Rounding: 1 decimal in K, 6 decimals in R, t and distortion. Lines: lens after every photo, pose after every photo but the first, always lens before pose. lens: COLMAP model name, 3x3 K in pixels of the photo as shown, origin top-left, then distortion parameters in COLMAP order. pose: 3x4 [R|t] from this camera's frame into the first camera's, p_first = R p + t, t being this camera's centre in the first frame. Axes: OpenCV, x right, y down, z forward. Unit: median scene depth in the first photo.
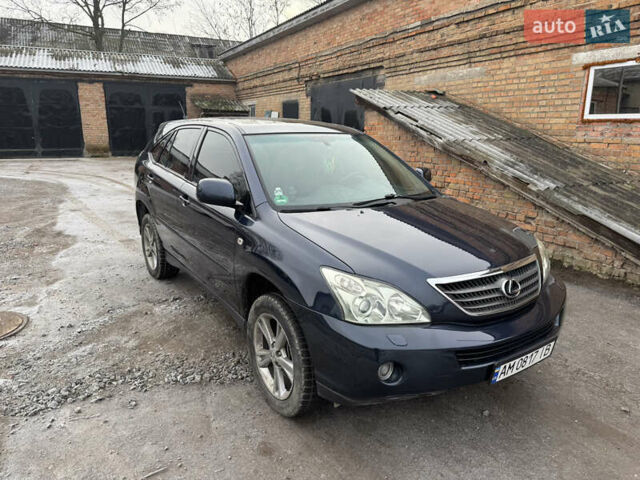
lens RADIAL K [[454.3, 0, 318.9], [0, 454.3, 238.2], [0, 0, 1]] dist [0.033855, -0.040182]
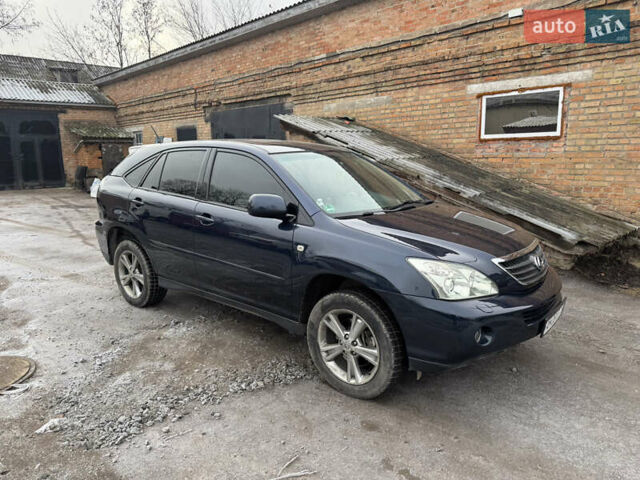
lens RADIAL K [[454.3, 0, 319.7], [0, 454.3, 240.1], [0, 0, 1]] dist [0.033855, -0.040182]
pose [[0.958925, -0.075699, 0.273374, -0.181937], [0.089580, 0.995230, -0.038637, 0.014319], [-0.269145, 0.061539, 0.961132, -0.026444]]
